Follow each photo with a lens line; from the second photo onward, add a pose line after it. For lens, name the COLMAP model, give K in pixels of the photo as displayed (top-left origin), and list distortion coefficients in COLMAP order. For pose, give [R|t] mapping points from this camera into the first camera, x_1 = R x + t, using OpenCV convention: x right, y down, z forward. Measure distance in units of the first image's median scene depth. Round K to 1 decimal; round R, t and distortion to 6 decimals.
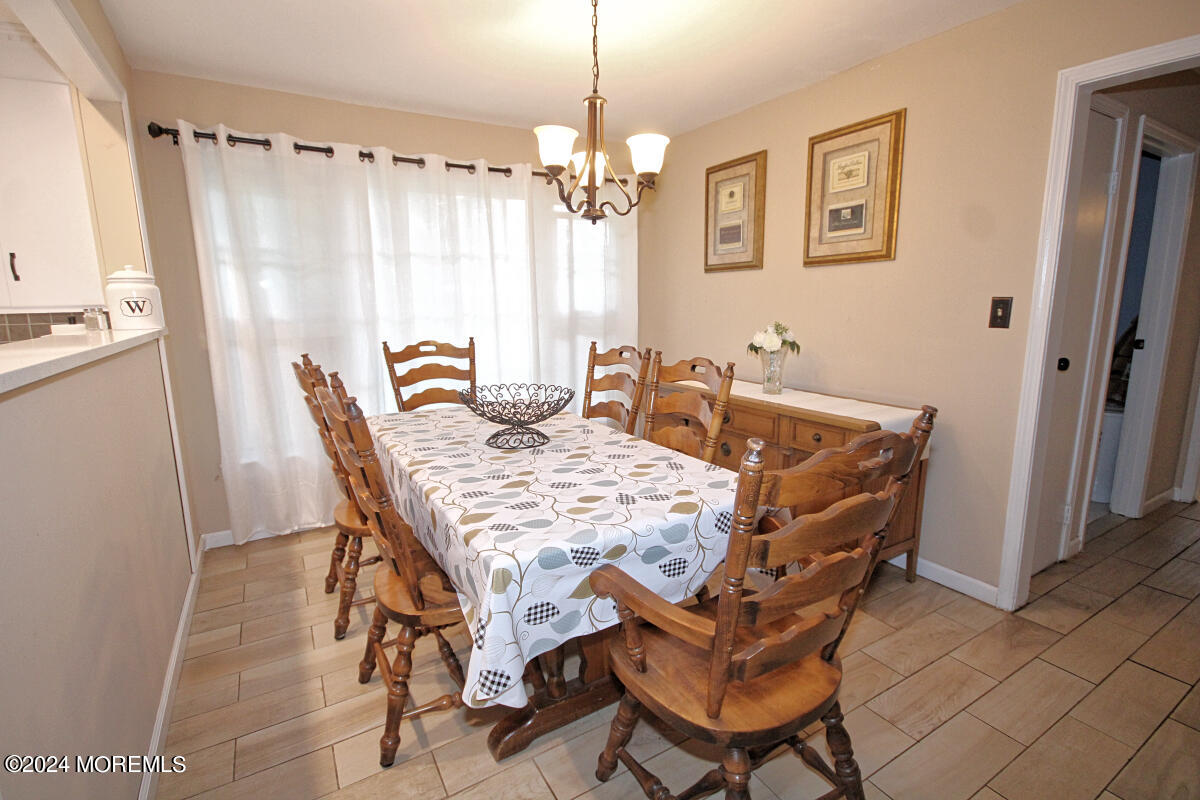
lens RADIAL K [[566.3, 0, 597.8], [0, 566.3, 401.4], [0, 0, 1]] dist [0.000744, 0.000445]
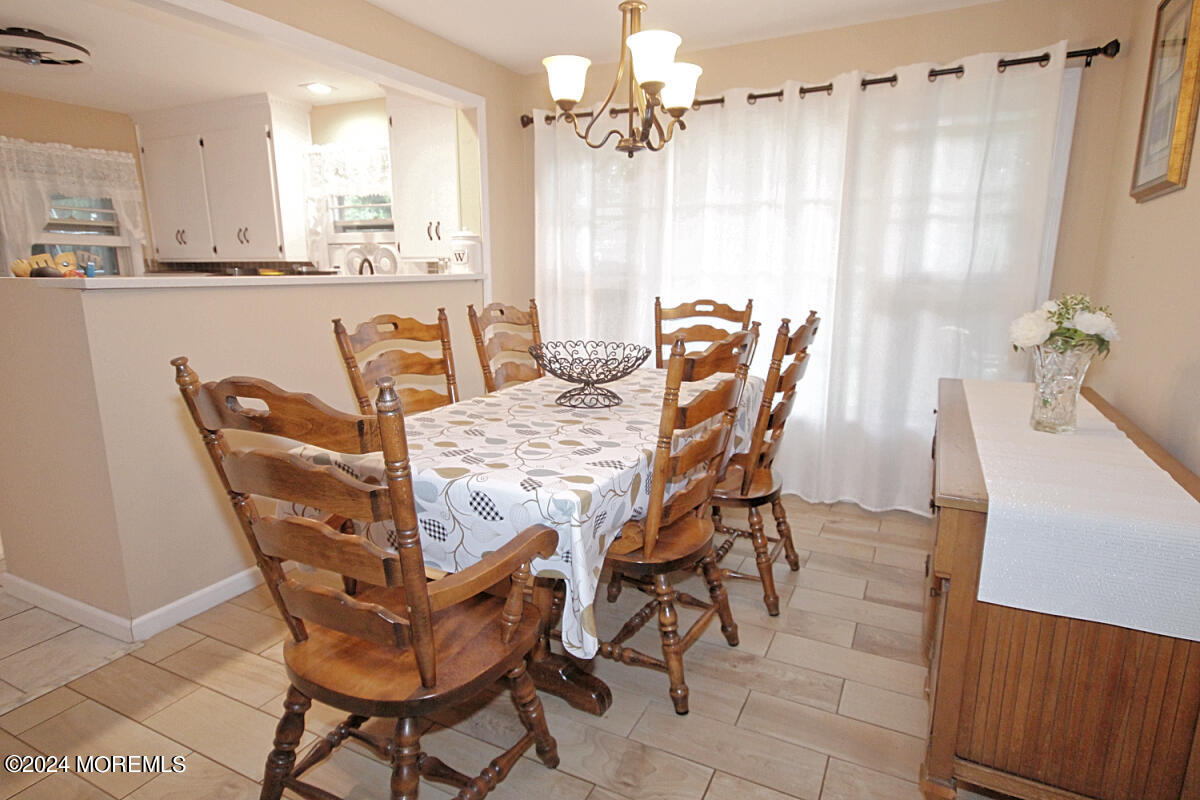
lens RADIAL K [[658.0, 0, 599.1], [0, 658.0, 406.5], [0, 0, 1]] dist [0.050759, -0.031747]
pose [[0.527400, 0.188294, -0.828490, 0.852435], [-0.160388, 0.979665, 0.120552, -0.061660], [0.834341, 0.069301, 0.546875, 0.453370]]
